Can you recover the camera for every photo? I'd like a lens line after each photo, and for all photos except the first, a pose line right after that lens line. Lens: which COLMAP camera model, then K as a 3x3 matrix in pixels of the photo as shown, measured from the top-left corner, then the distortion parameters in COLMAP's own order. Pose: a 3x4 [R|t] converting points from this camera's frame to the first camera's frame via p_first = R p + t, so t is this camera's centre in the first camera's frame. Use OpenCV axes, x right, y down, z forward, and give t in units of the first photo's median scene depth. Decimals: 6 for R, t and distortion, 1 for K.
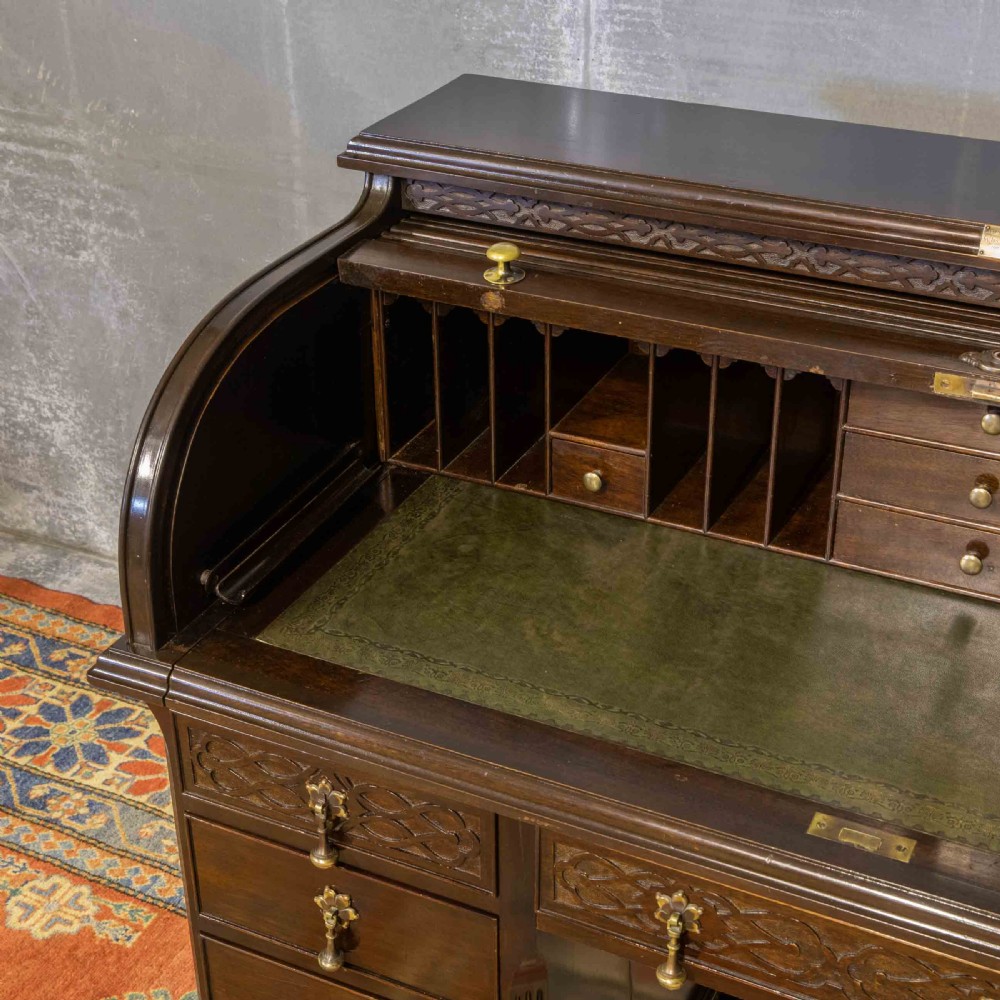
lens RADIAL K [[1677.7, 0, 507.0], [0, 1677.7, 495.2], [0, 0, 1]] dist [-0.006092, 0.184003]
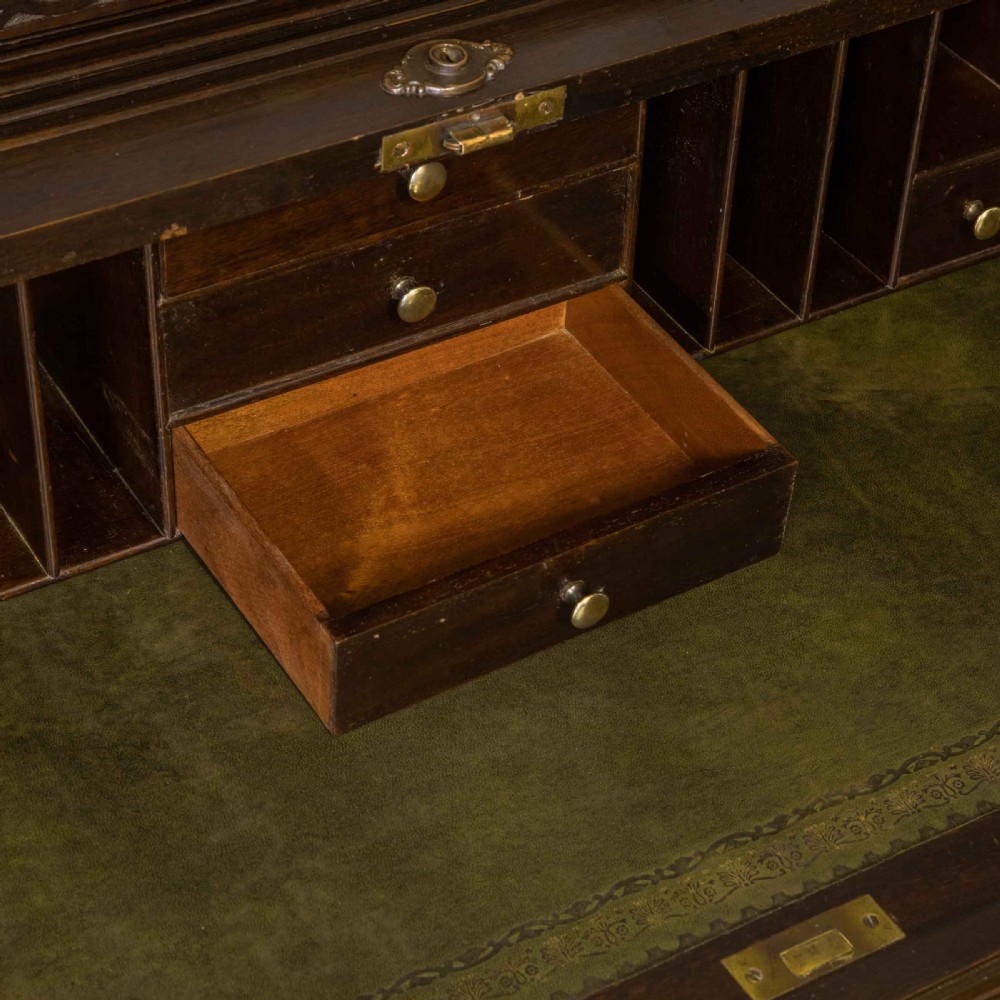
lens RADIAL K [[2504.3, 0, 525.6], [0, 2504.3, 501.3], [0, 0, 1]] dist [0.141730, 0.320669]
pose [[0.552618, -0.519624, 0.651617, -0.265569], [0.372242, 0.853414, 0.364856, -0.226714], [-0.745687, 0.040934, 0.665038, 0.420101]]
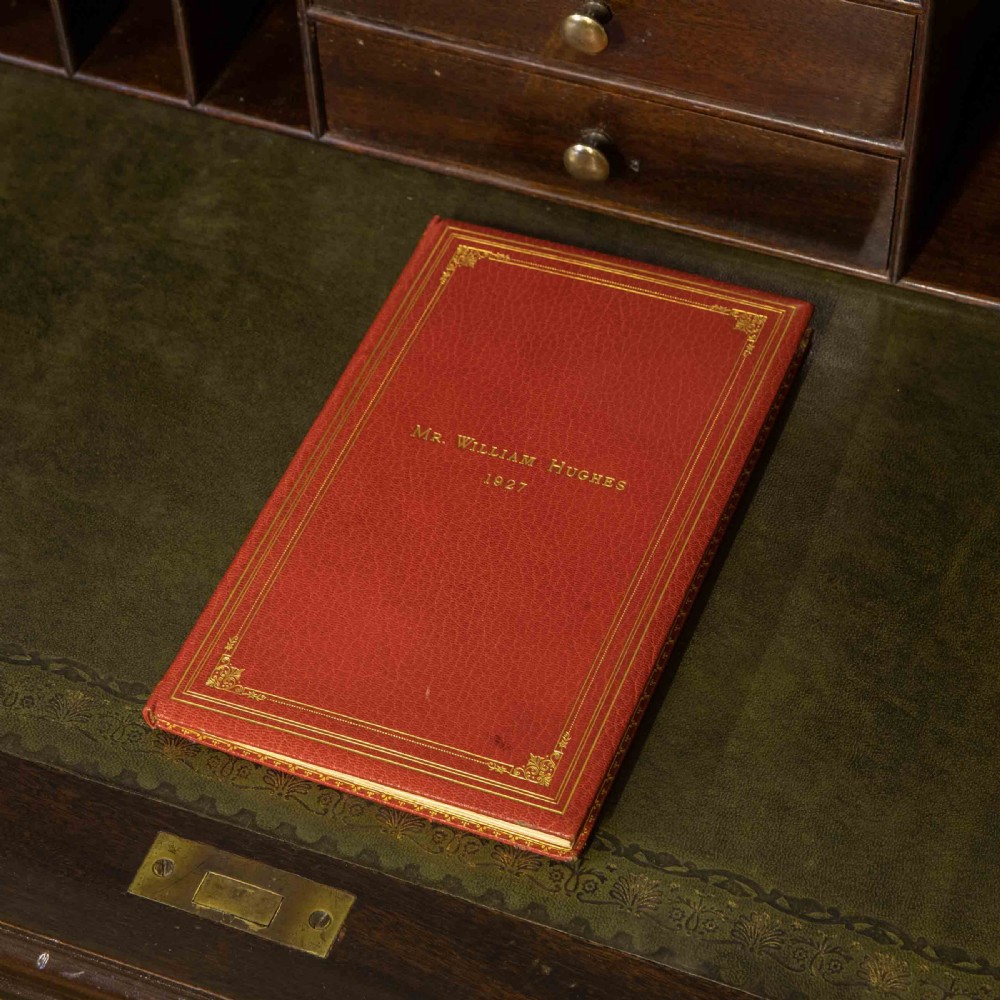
lens RADIAL K [[2659.8, 0, 502.2], [0, 2659.8, 498.4], [0, 0, 1]] dist [0.117283, 0.295911]
pose [[0.997132, -0.071615, 0.024472, 0.229130], [0.058342, 0.933358, 0.354174, -0.135159], [-0.048205, -0.351730, 0.934859, 0.280281]]
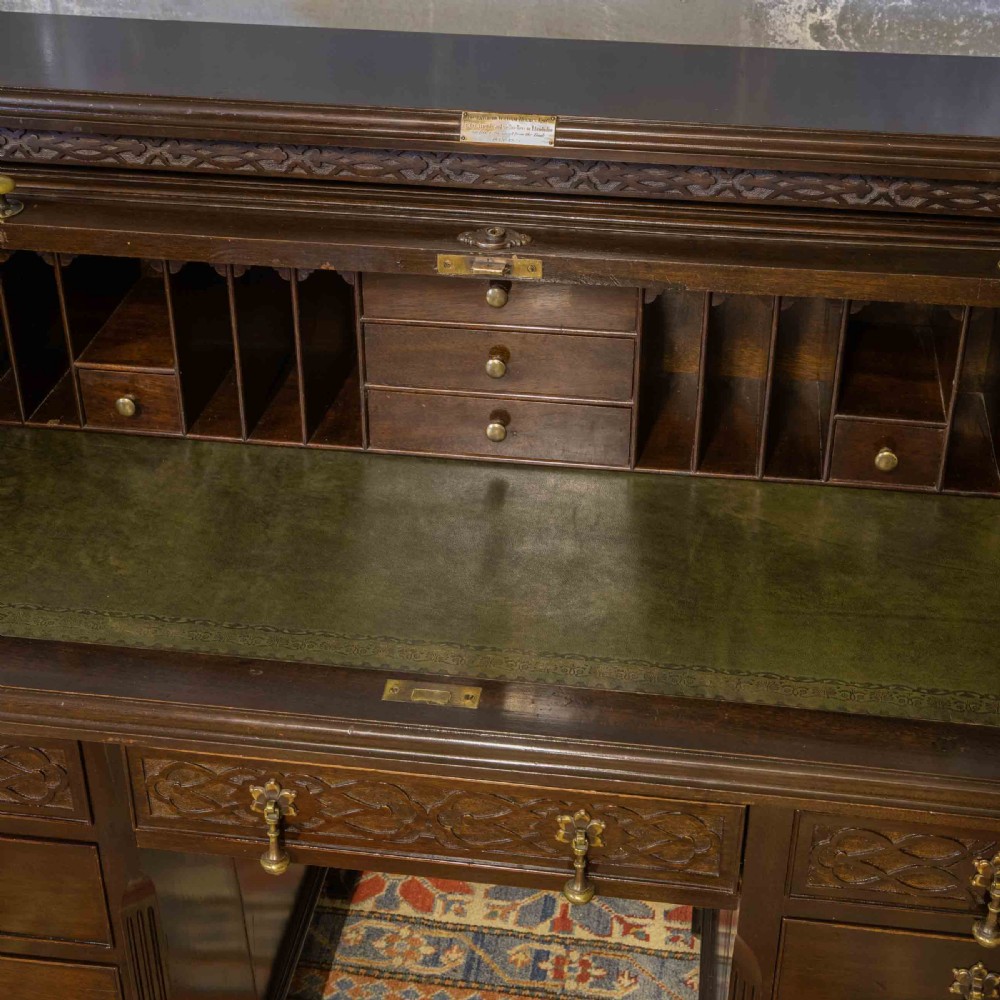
lens RADIAL K [[1677.7, 0, 507.0], [0, 1677.7, 495.2], [0, 0, 1]] dist [-0.006092, 0.184003]
pose [[0.952986, -0.152155, 0.262045, -0.003065], [0.141555, 0.988172, 0.058979, 0.018974], [-0.267919, -0.019113, 0.963252, -0.031308]]
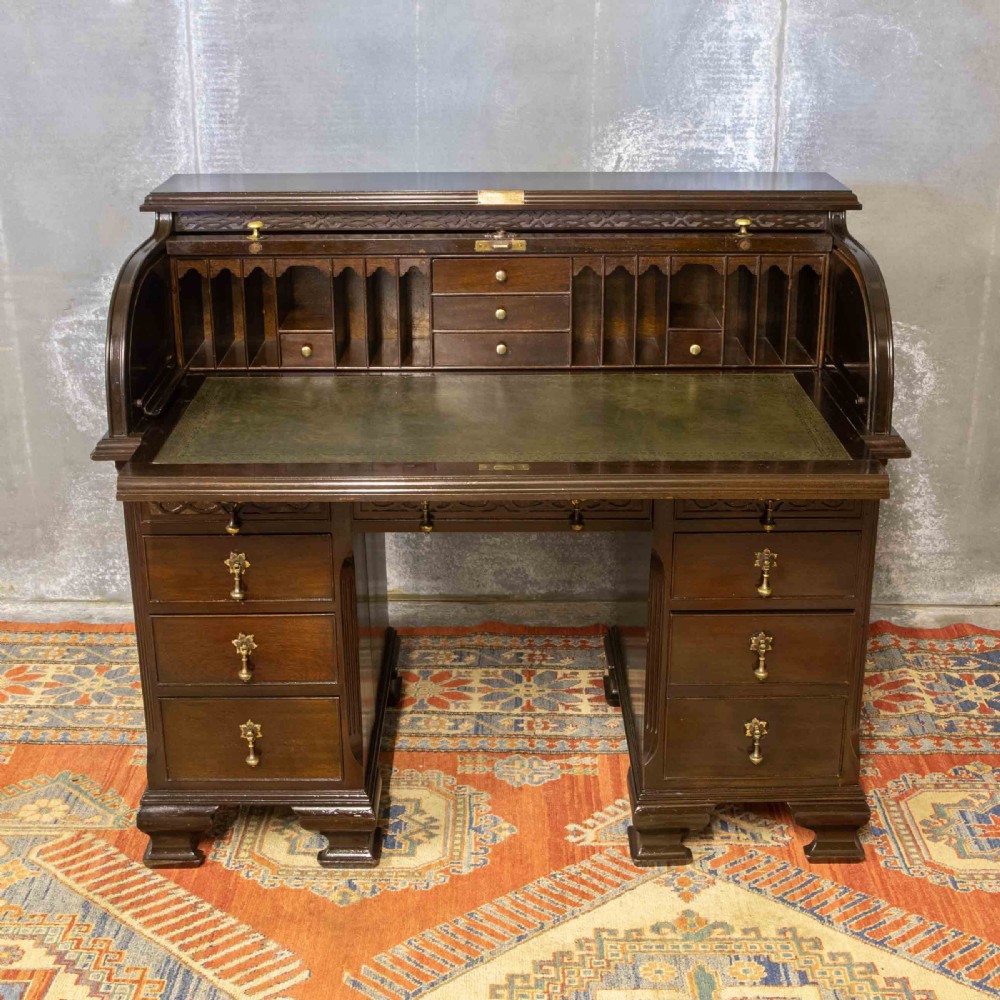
lens RADIAL K [[1493.3, 0, 519.2], [0, 1493.3, 467.4], [0, 0, 1]] dist [-0.101795, 0.106308]
pose [[0.901526, -0.140013, 0.409448, -0.488775], [0.209304, 0.969250, -0.129407, 0.431593], [-0.378739, 0.202363, 0.903109, -0.669405]]
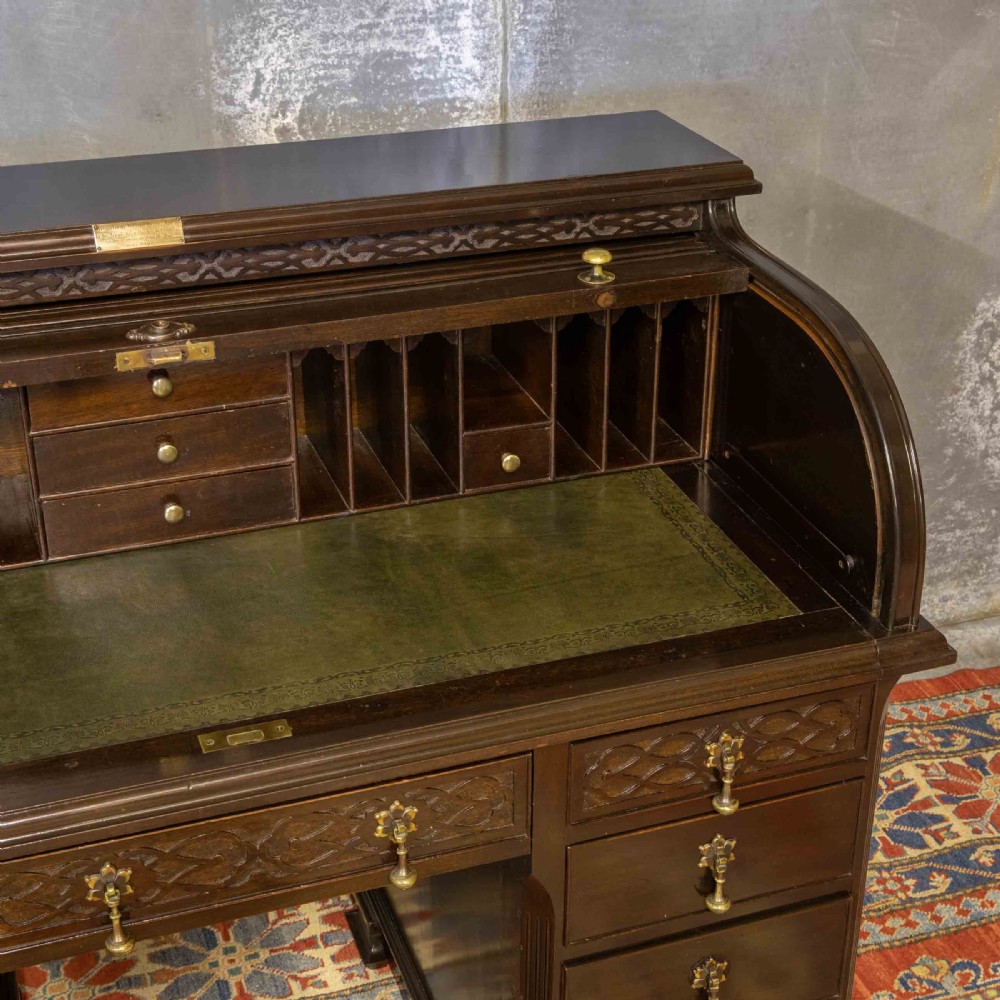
lens RADIAL K [[1677.7, 0, 507.0], [0, 1677.7, 495.2], [0, 0, 1]] dist [-0.006092, 0.184003]
pose [[0.705371, -0.315758, 0.634624, -0.287165], [0.343053, 0.935536, 0.084181, 0.010931], [-0.620295, 0.158331, 0.768222, -0.021868]]
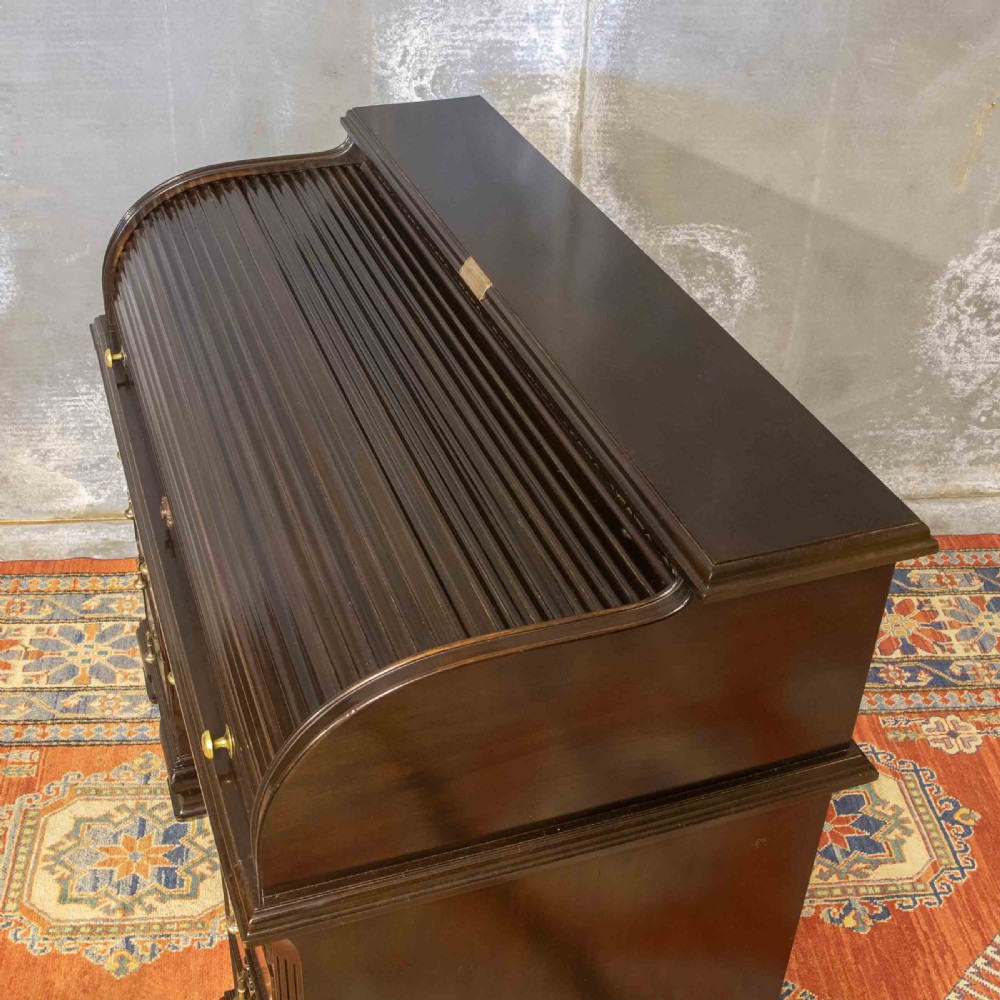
lens RADIAL K [[1393.7, 0, 461.5], [0, 1393.7, 433.0], [0, 0, 1]] dist [-0.119682, 0.104358]
pose [[0.858997, -0.256016, 0.443373, -0.219773], [0.231565, 0.966634, 0.109525, 0.006781], [-0.456620, 0.008588, 0.889620, -0.411742]]
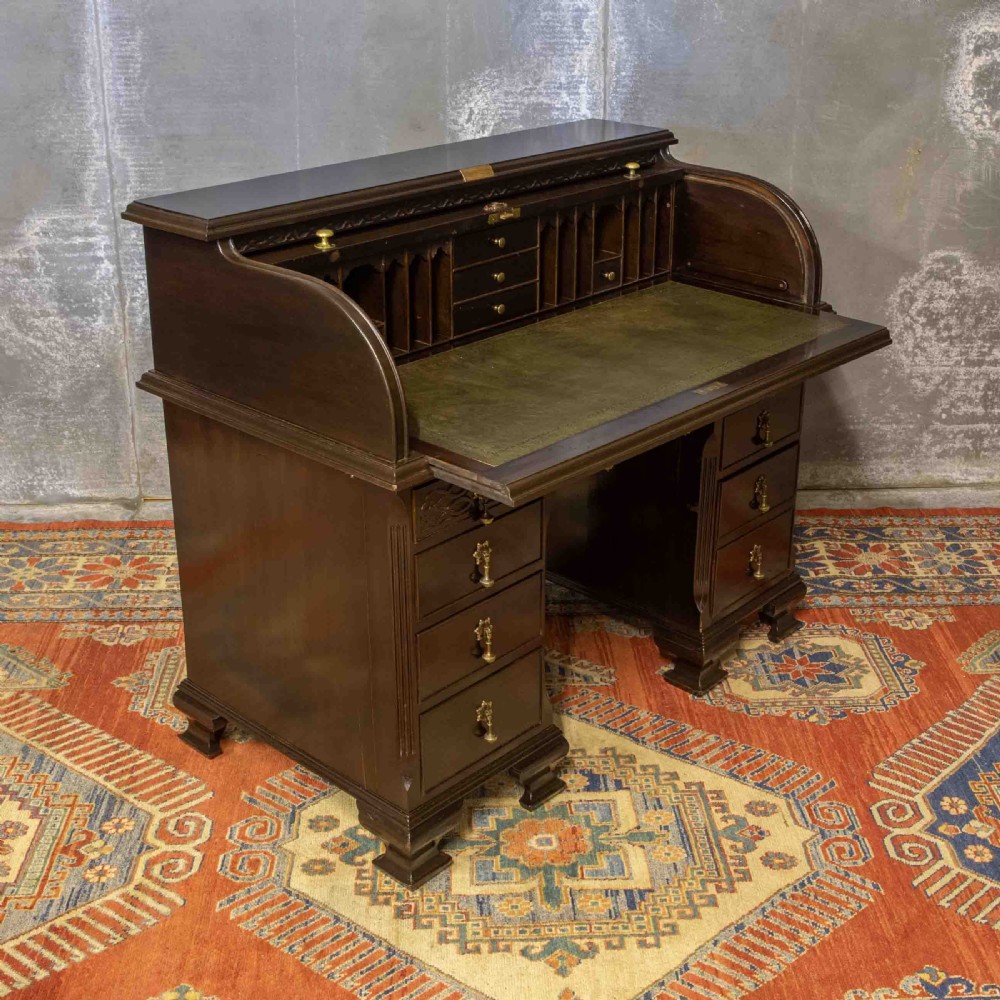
lens RADIAL K [[1424.1, 0, 522.4], [0, 1424.1, 418.6], [0, 0, 1]] dist [-0.113981, 0.097616]
pose [[0.870217, -0.166863, 0.463550, -0.538404], [0.236753, 0.966771, -0.096446, 0.507583], [-0.432053, 0.193676, 0.880806, -0.935360]]
